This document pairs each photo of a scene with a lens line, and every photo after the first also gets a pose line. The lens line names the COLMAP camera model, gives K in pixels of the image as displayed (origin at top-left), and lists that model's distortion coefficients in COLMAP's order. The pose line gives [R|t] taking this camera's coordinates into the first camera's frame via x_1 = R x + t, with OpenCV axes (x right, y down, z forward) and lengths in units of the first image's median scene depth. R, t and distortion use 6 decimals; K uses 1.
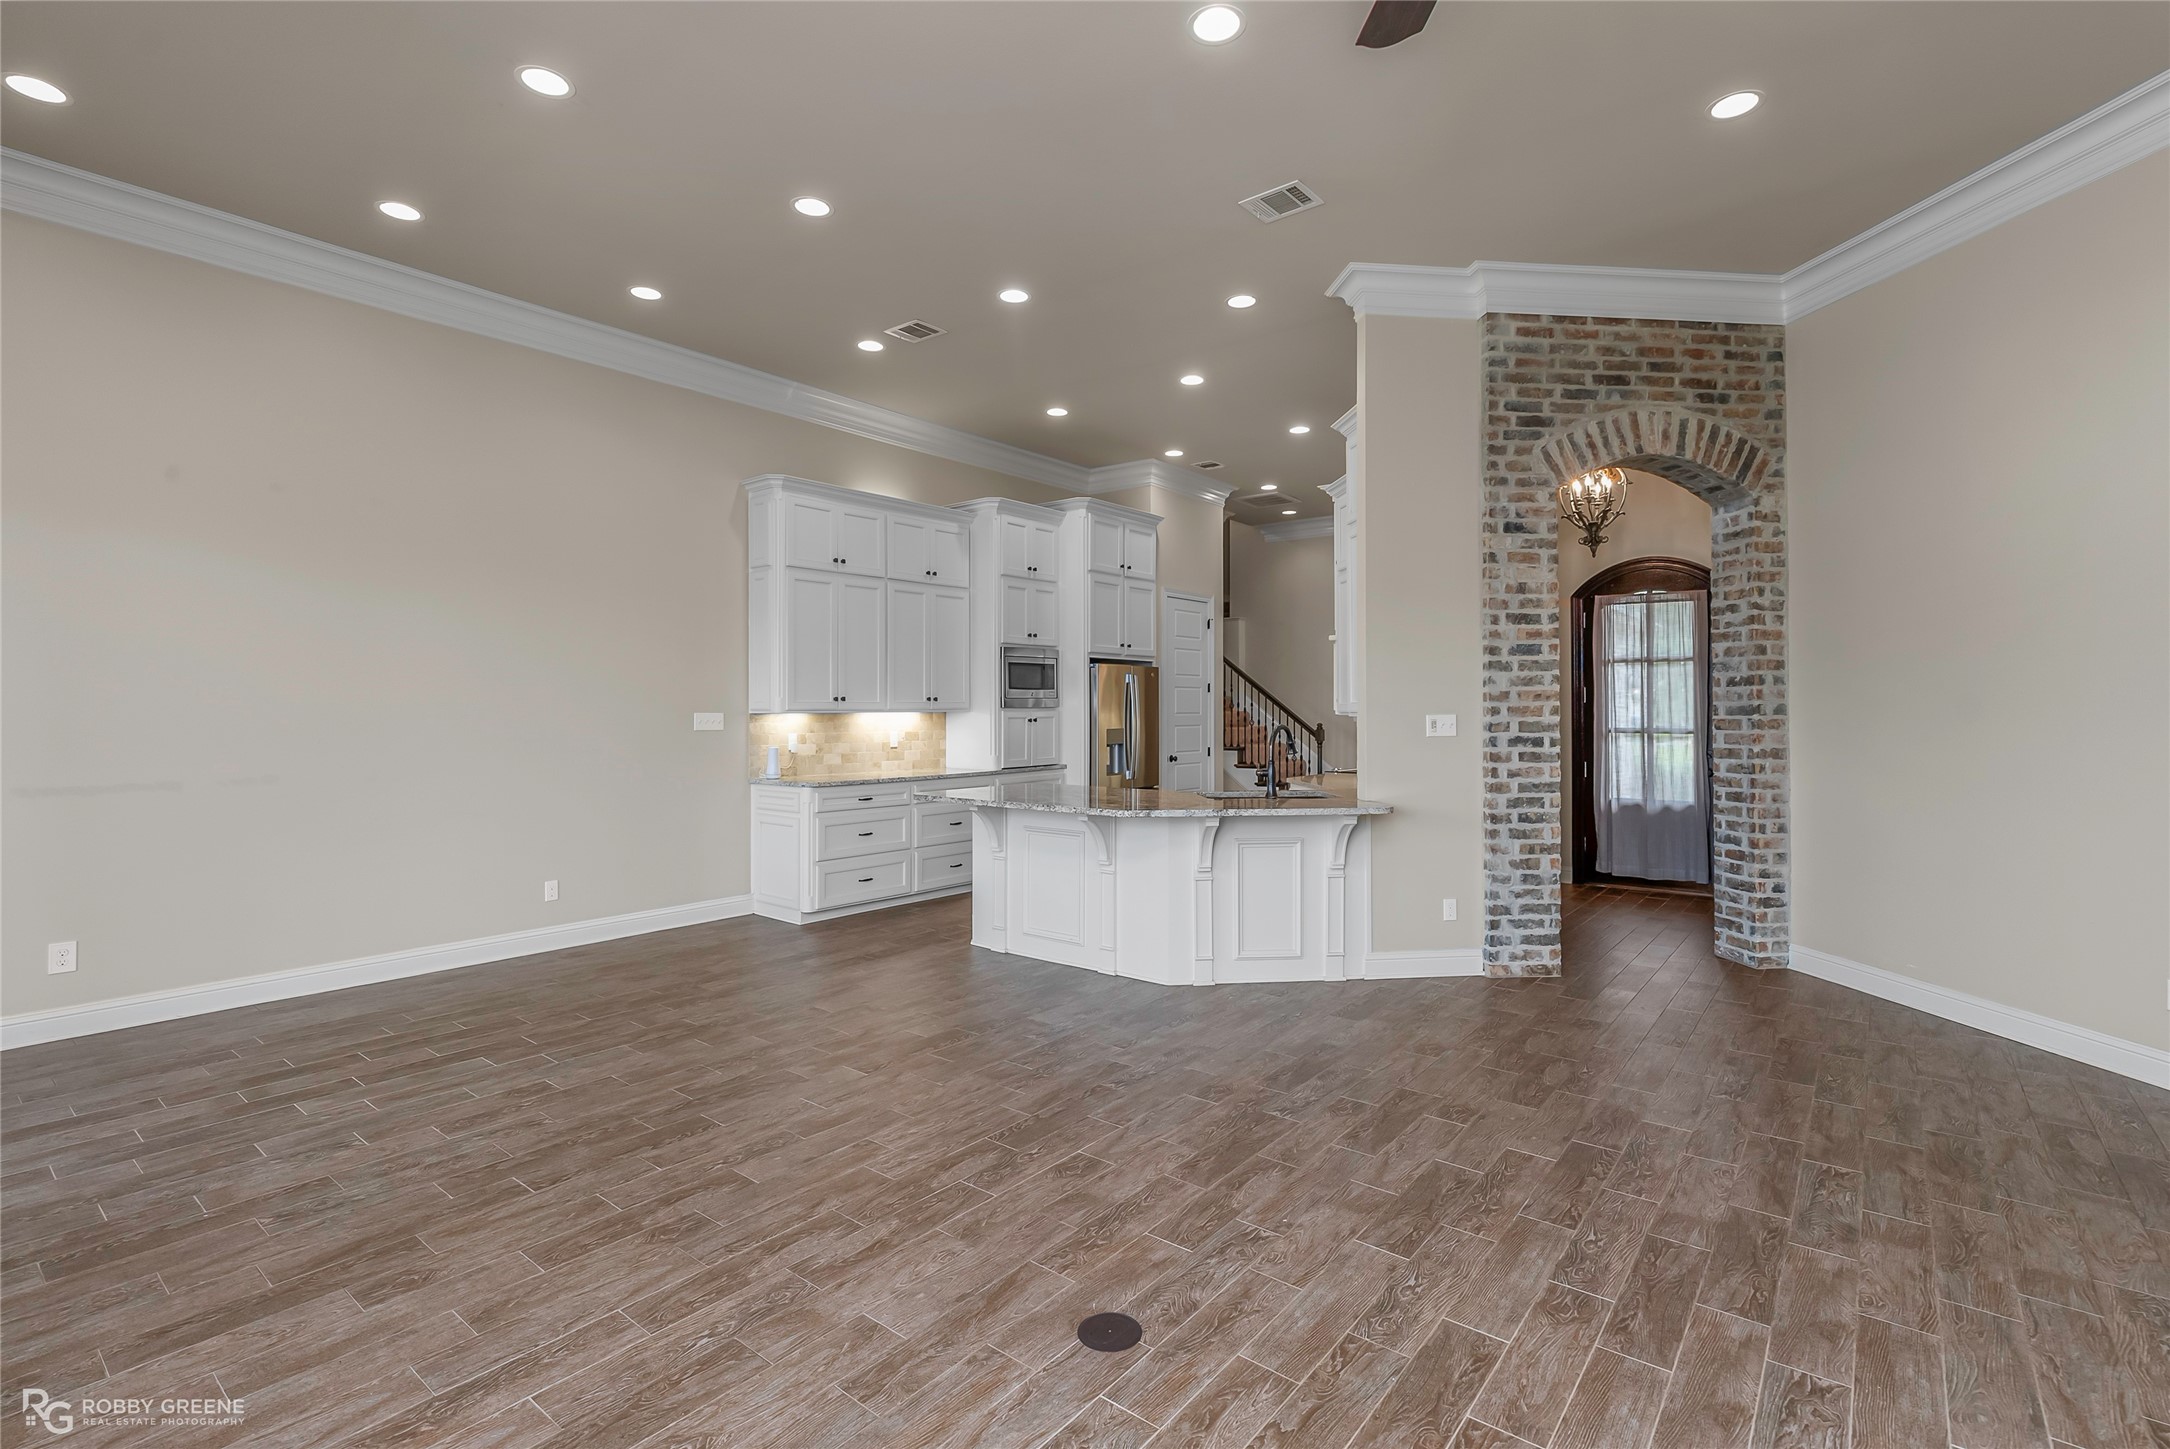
lens RADIAL K [[1007.7, 0, 1097.7], [0, 1007.7, 699.3], [0, 0, 1]] dist [-0.005659, -0.000085]
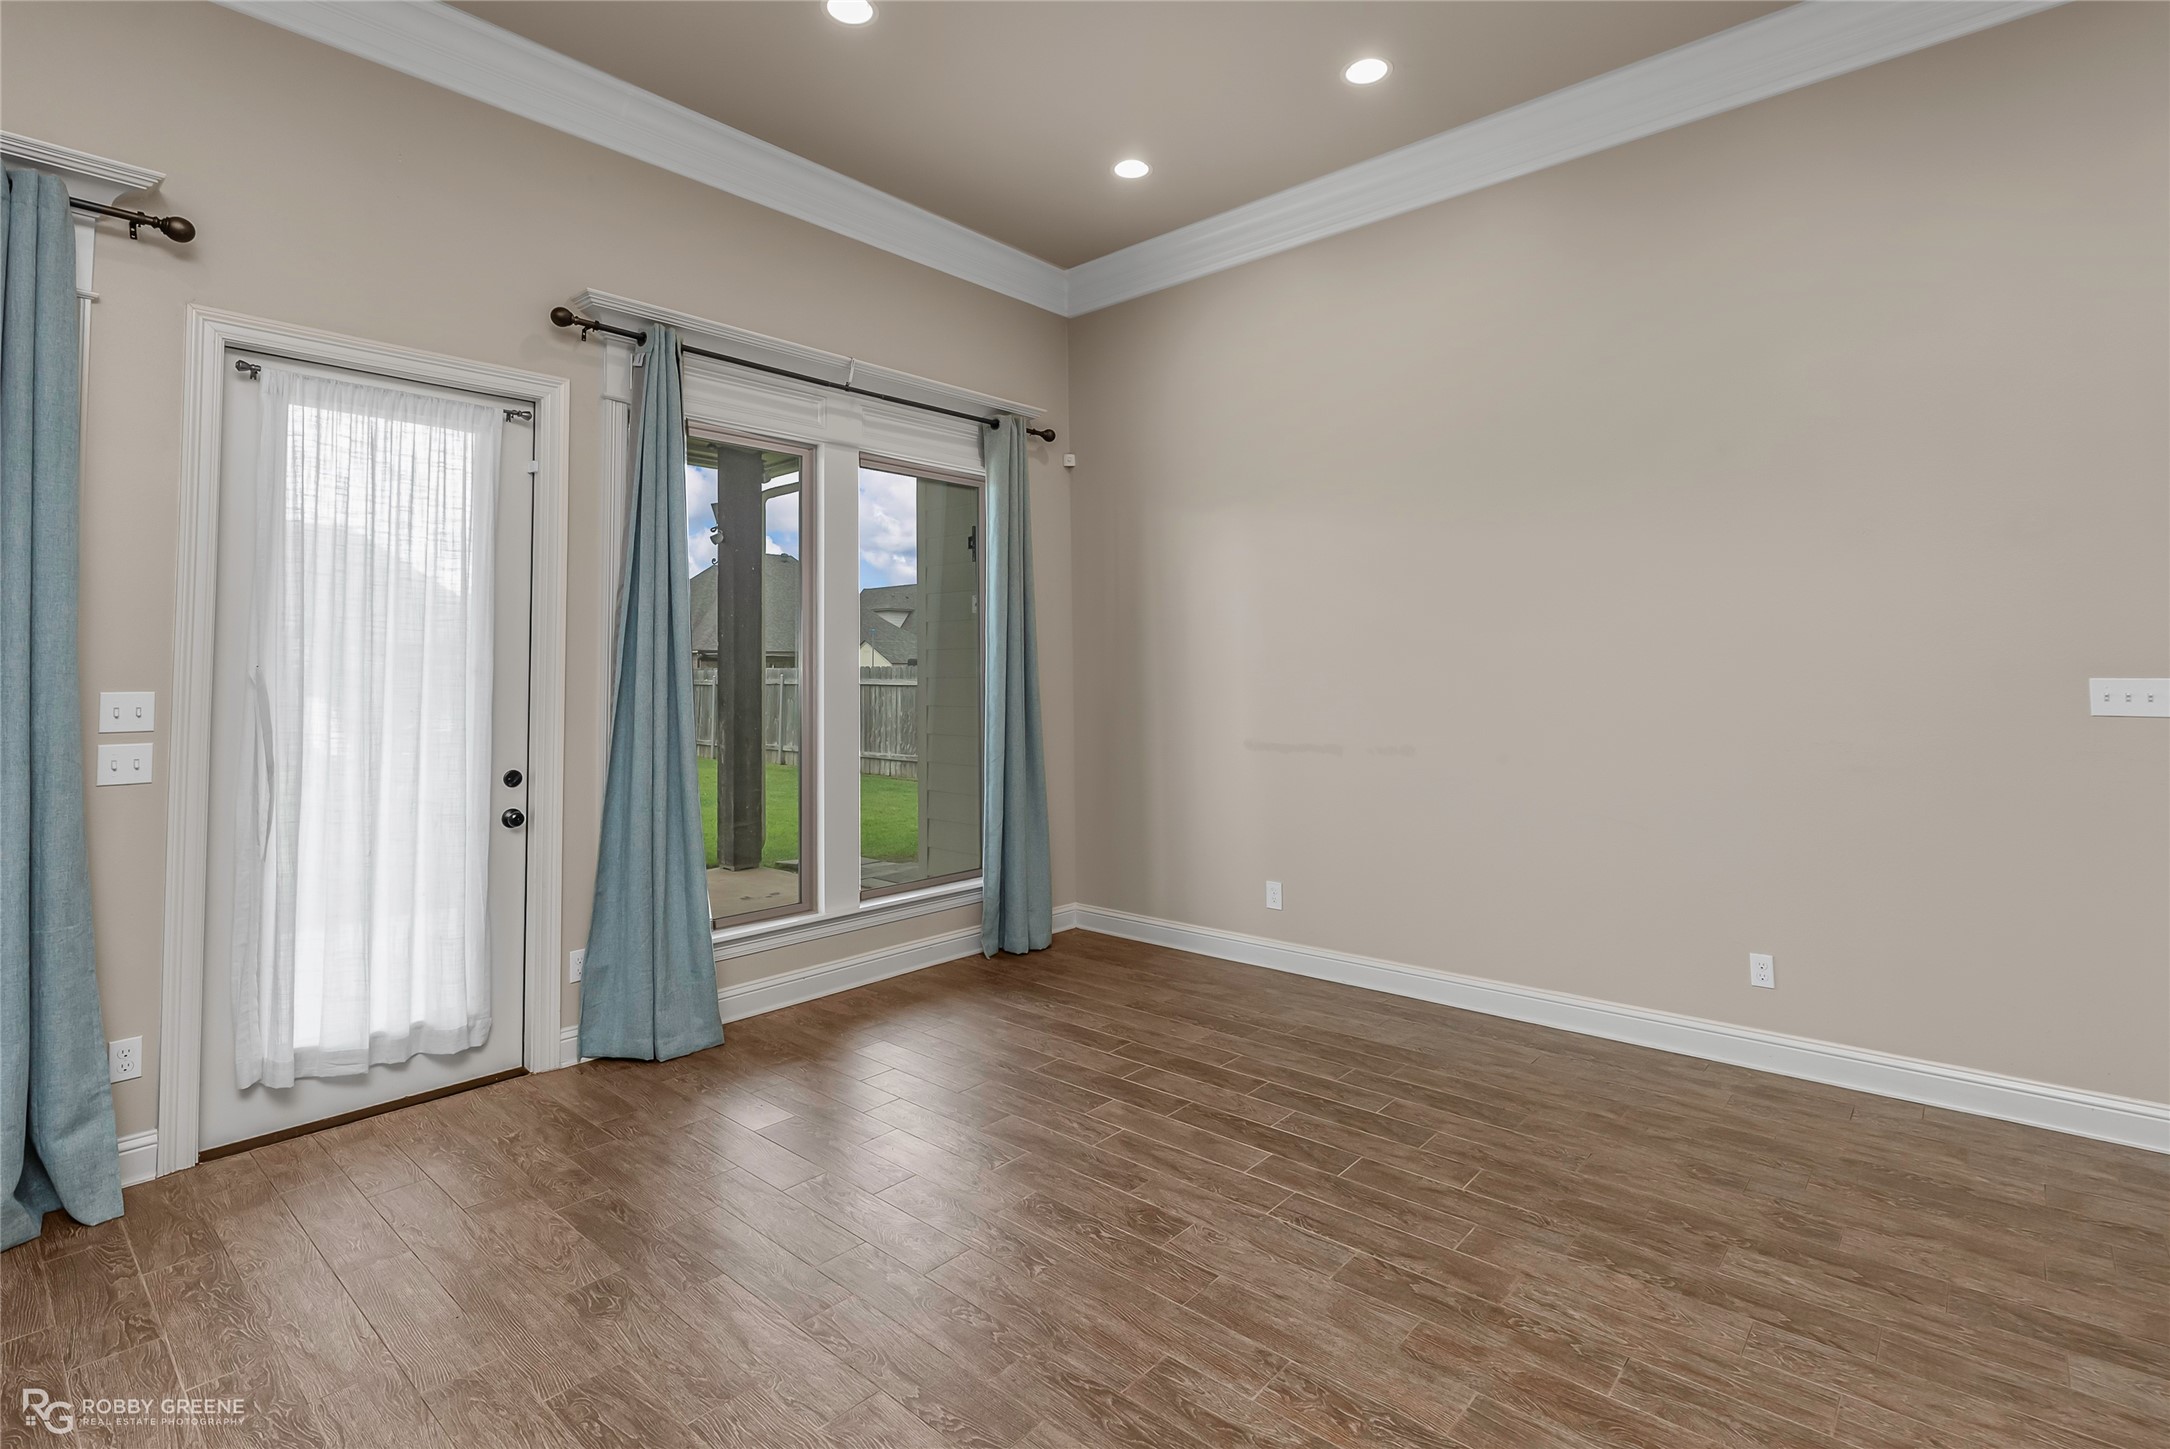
lens RADIAL K [[1028.4, 0, 1100.1], [0, 1028.4, 599.5], [0, 0, 1]] dist [-0.001935, 0.000033]
pose [[-0.053160, -0.074231, -0.995823, 0.187041], [0.015661, 0.997049, -0.075158, 0.011409], [0.998463, -0.019591, -0.051840, 1.046955]]
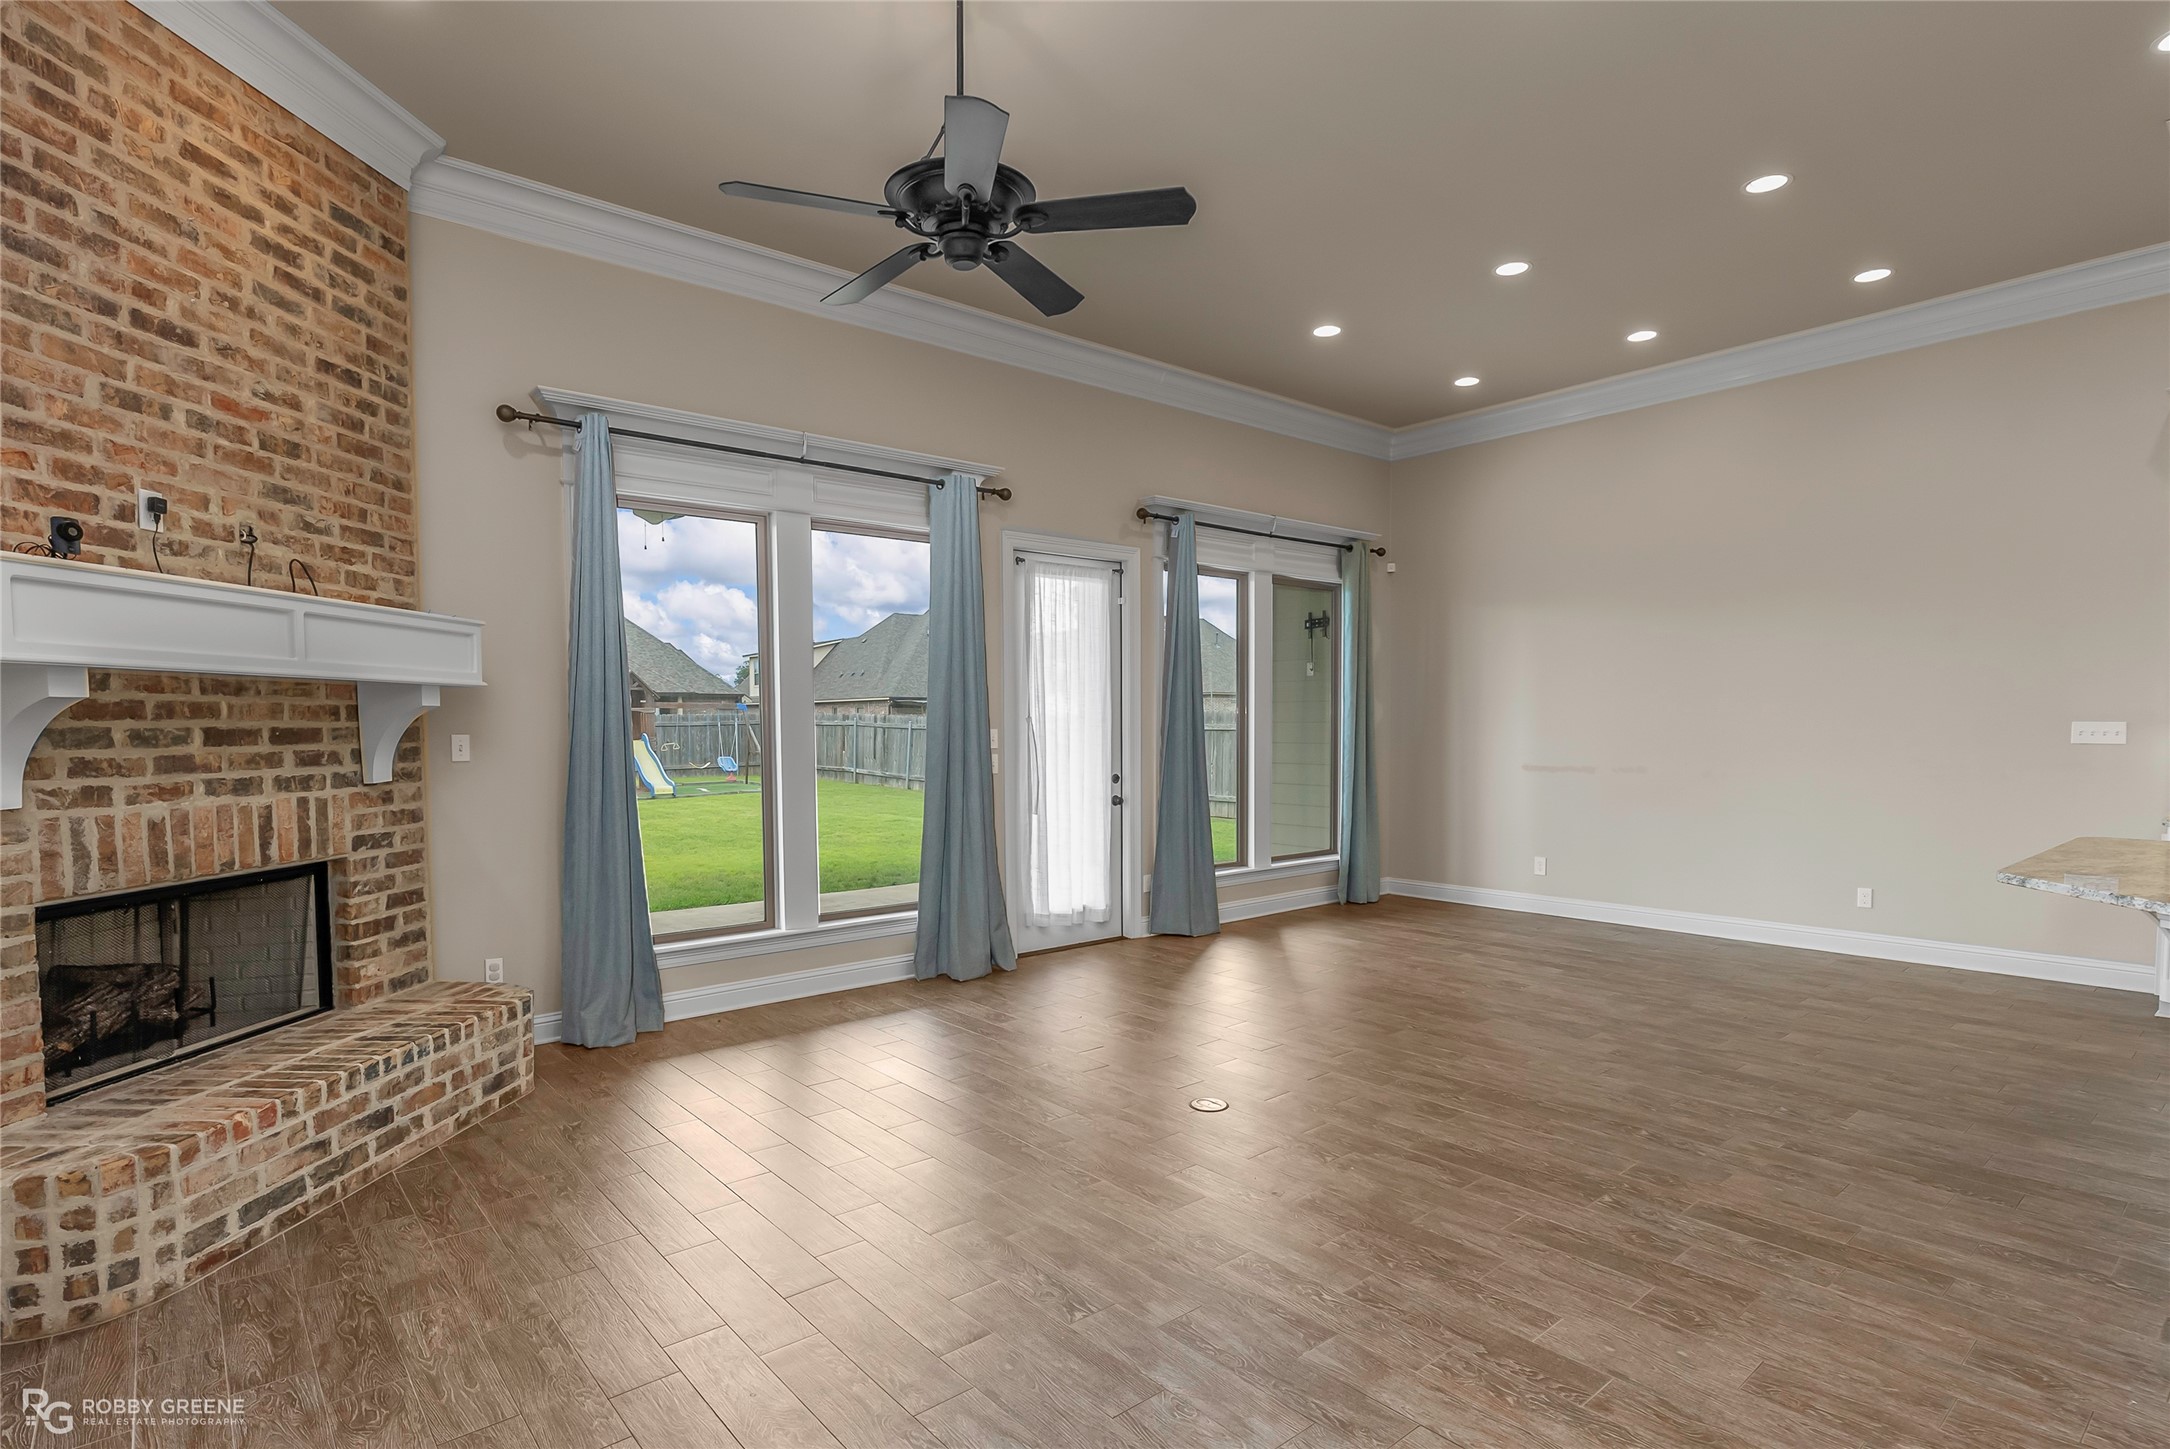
lens RADIAL K [[1092.4, 0, 1089.3], [0, 1092.4, 789.6], [0, 0, 1]] dist [-0.017183, 0.006696]
pose [[-0.202169, 0.060665, -0.977470, 1.117898], [0.016203, 0.998150, 0.058597, 0.007794], [0.979217, -0.003991, -0.202778, 0.750327]]
